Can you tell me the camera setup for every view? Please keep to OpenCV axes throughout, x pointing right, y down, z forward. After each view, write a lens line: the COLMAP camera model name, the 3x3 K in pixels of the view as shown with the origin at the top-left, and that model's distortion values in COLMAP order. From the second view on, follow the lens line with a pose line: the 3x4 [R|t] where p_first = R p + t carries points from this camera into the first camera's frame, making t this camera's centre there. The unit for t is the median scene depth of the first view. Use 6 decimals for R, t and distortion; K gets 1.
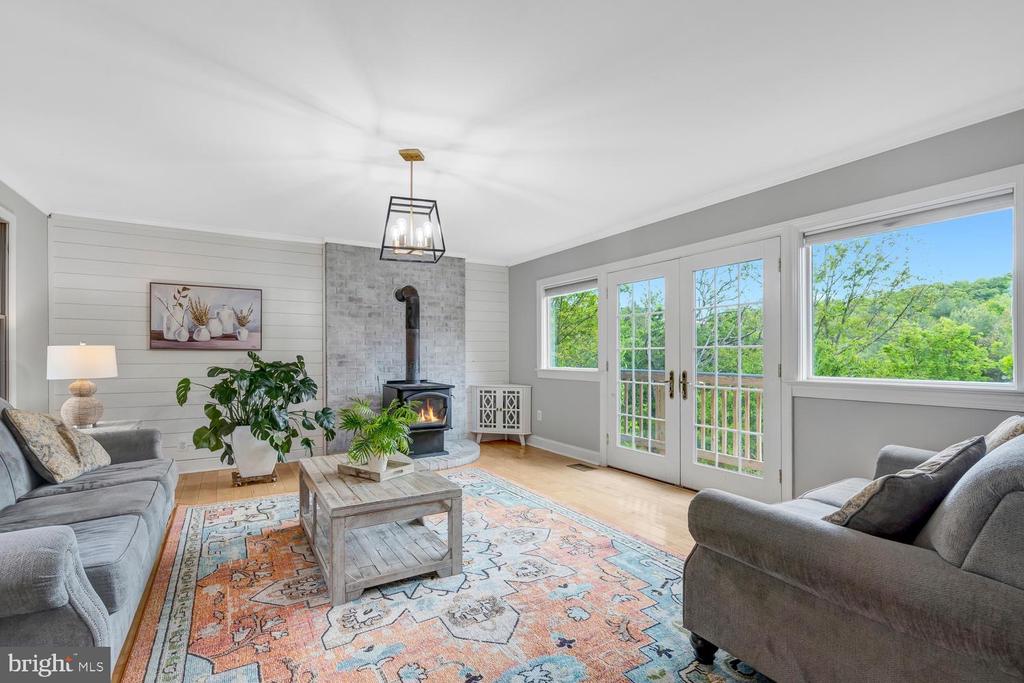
lens RADIAL K [[468.0, 0, 504.3], [0, 468.0, 359.6], [0, 0, 1]] dist [-0.003401, -0.000286]
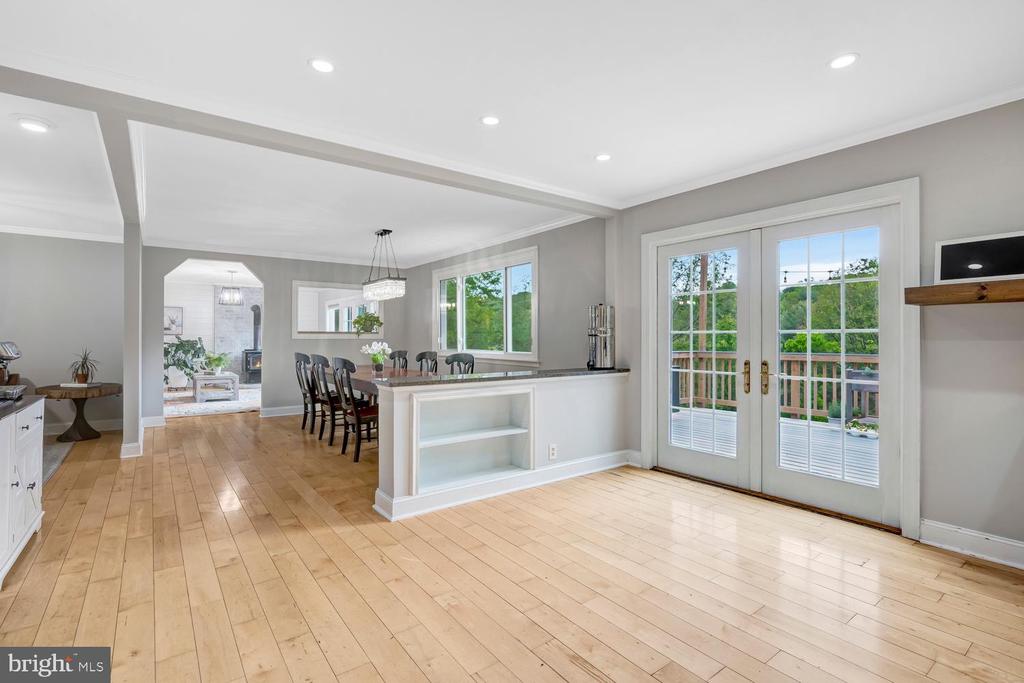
lens RADIAL K [[487.3, 0, 511.3], [0, 487.3, 335.5], [0, 0, 1]] dist [-0.003851, -0.000297]
pose [[0.995196, 0.005973, 0.097720, 0.879162], [-0.004731, 0.999905, -0.012933, 0.005818], [-0.097788, 0.012409, 0.995130, -1.574114]]
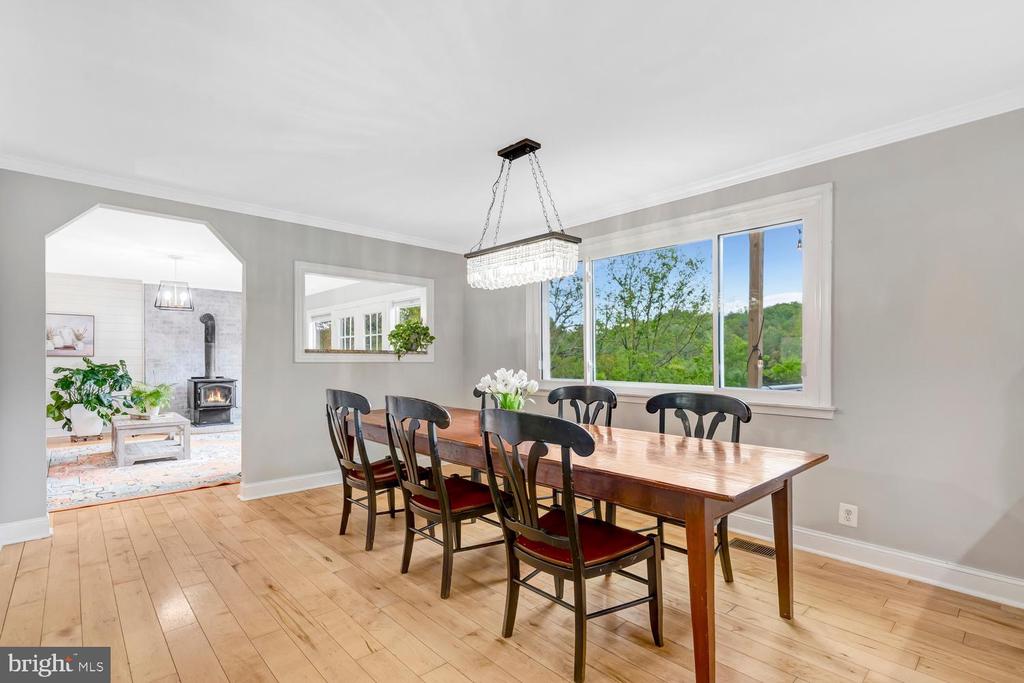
lens RADIAL K [[482.6, 0, 512.9], [0, 482.6, 362.2], [0, 0, 1]] dist [-0.005383, -0.001329]
pose [[0.977577, 0.001630, 0.210570, 0.510505], [-0.001250, 0.999997, -0.001940, -0.000443], [-0.210573, 0.001633, 0.977577, -0.856895]]
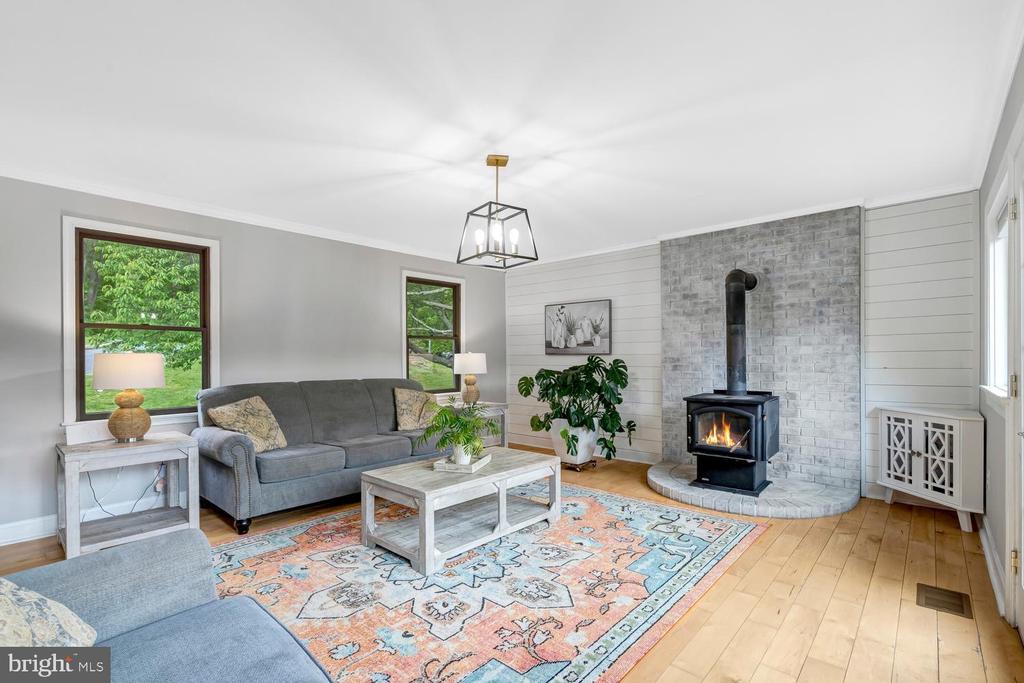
lens RADIAL K [[468.0, 0, 504.3], [0, 468.0, 359.6], [0, 0, 1]] dist [-0.003401, -0.000286]
pose [[0.297955, 0.001040, -0.954579, 0.506779], [-0.004477, 0.999990, -0.000308, -0.006464], [0.954569, 0.004366, 0.297957, 0.471058]]
